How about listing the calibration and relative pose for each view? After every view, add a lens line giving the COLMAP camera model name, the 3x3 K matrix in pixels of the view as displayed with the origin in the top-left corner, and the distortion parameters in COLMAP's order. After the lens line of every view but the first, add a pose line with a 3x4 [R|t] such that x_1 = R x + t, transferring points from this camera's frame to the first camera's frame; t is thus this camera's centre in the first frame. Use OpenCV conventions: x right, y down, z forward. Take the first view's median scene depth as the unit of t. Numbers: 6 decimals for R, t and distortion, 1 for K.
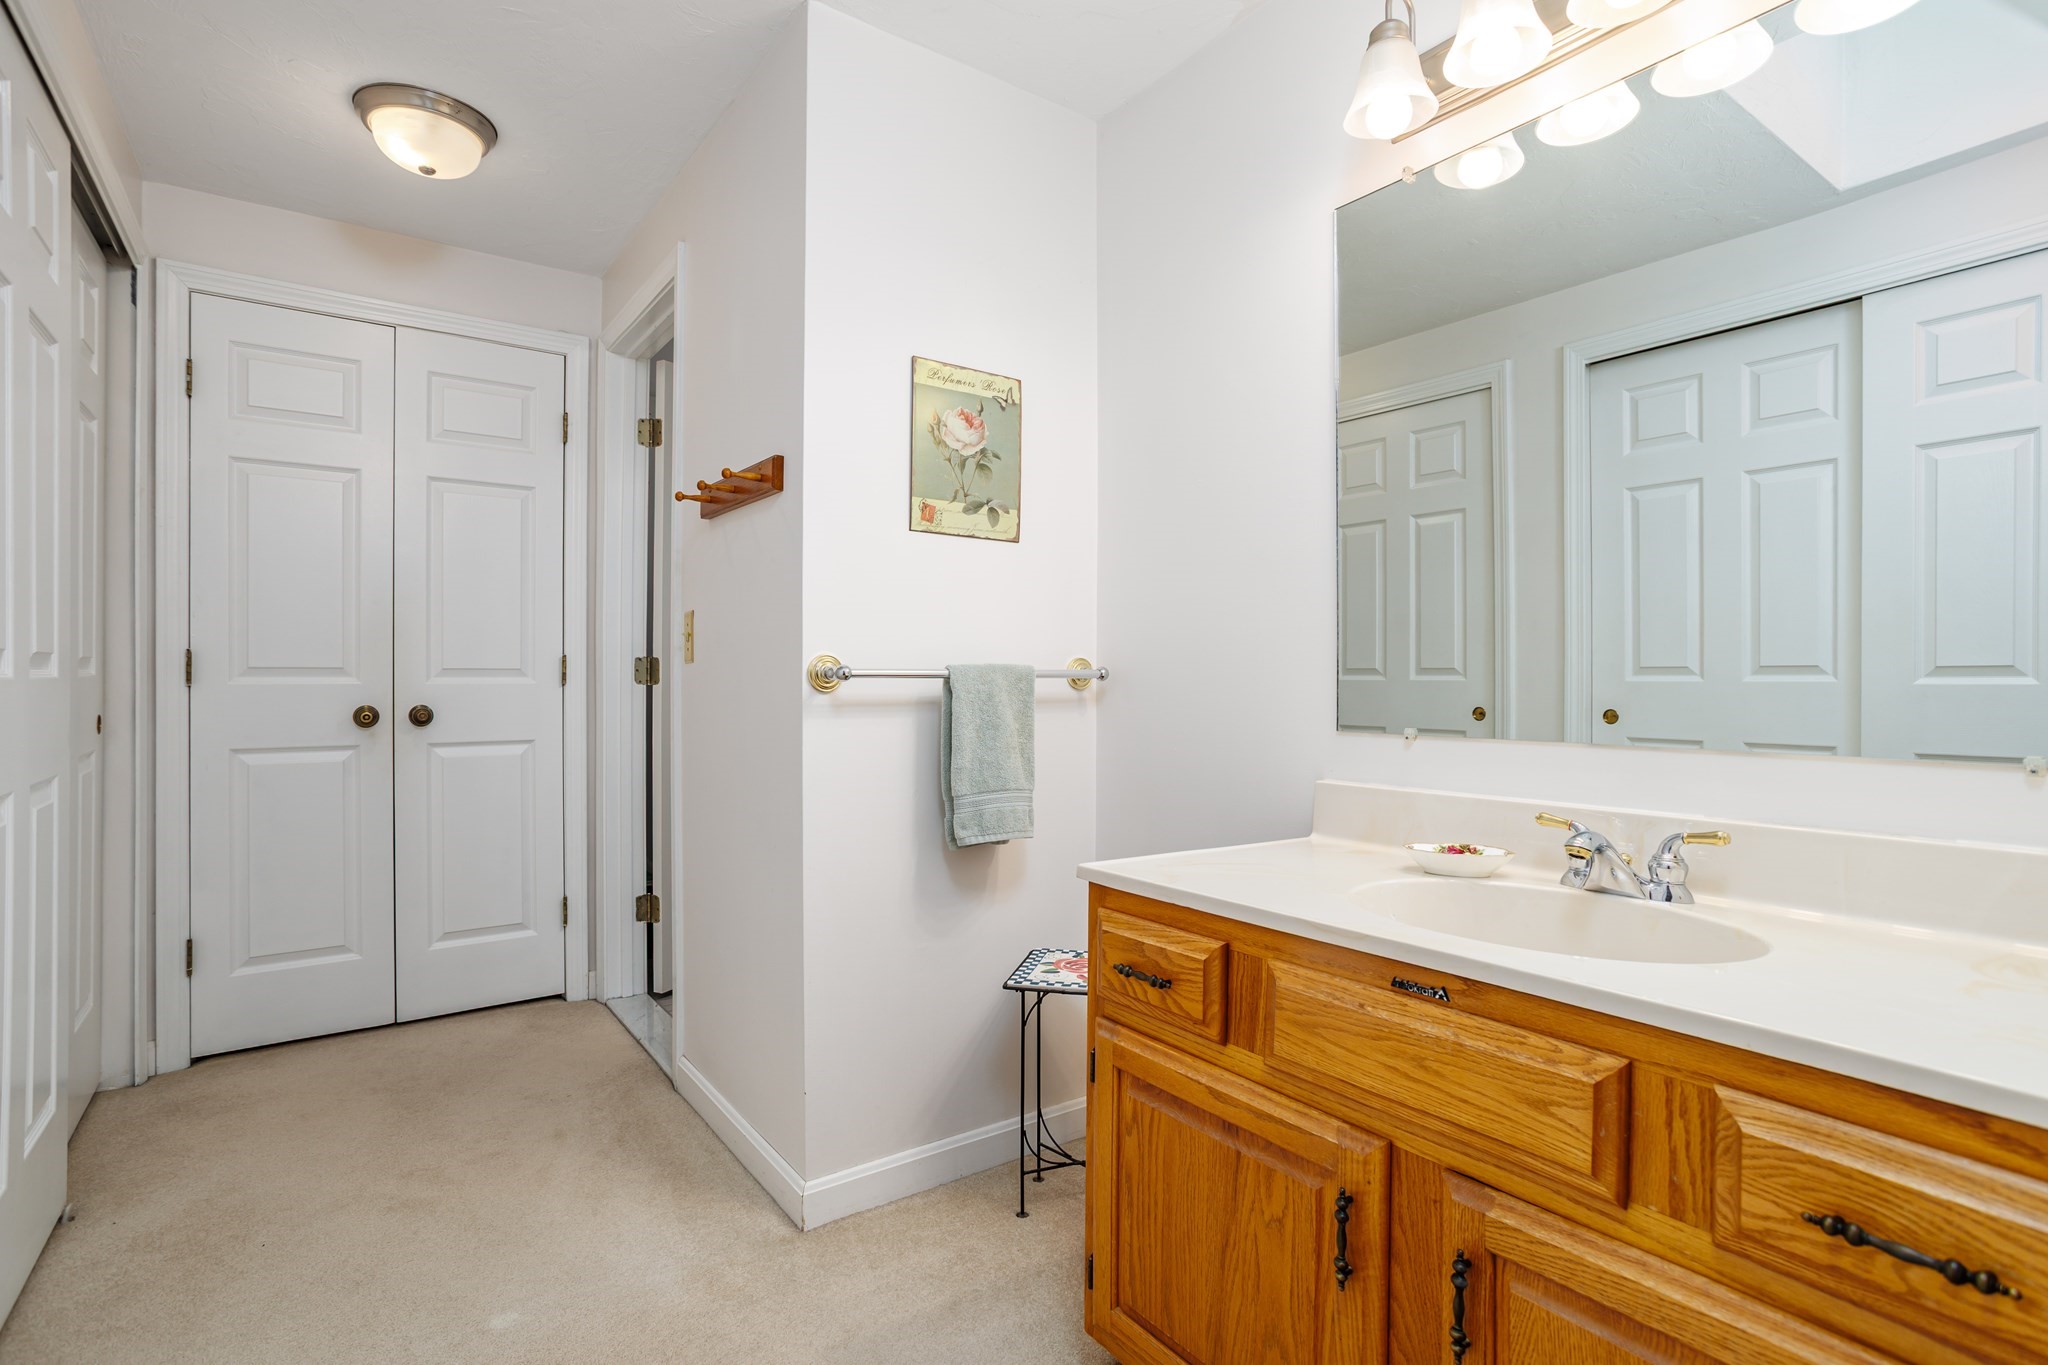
lens RADIAL K [[977.8, 0, 1024.1], [0, 977.8, 683.9], [0, 0, 1]] dist [-0.022855, 0.008511]
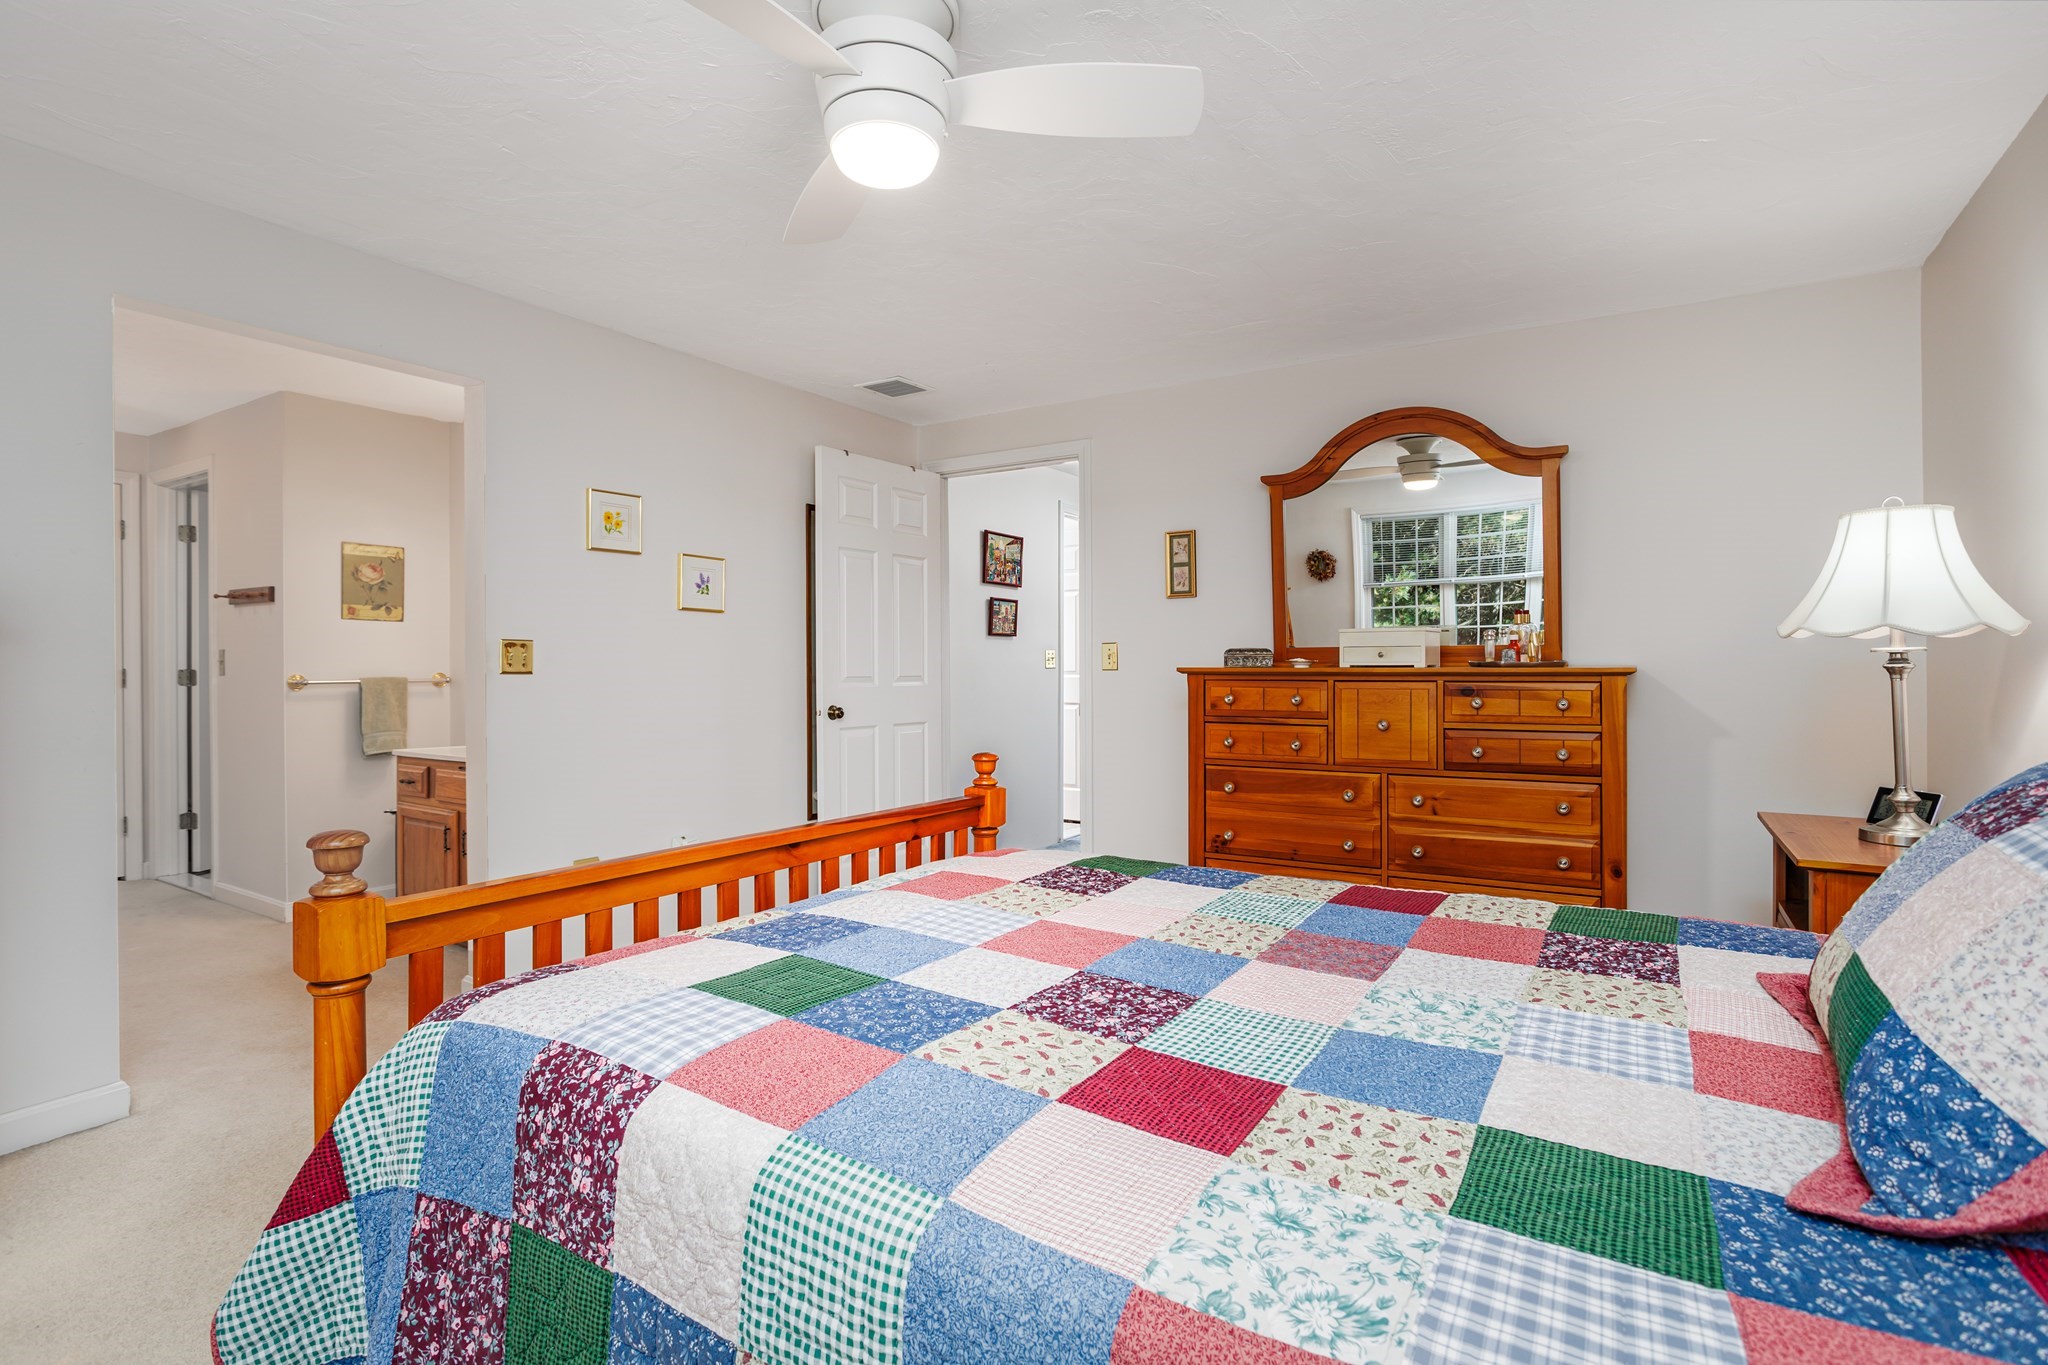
lens RADIAL K [[977.8, 0, 1027.6], [0, 977.8, 669.9], [0, 0, 1]] dist [-0.022855, 0.008511]
pose [[0.927841, -0.007462, 0.372901, 0.496344], [0.006783, 0.999972, 0.003134, -0.033420], [-0.372914, -0.000379, 0.927866, -1.600645]]
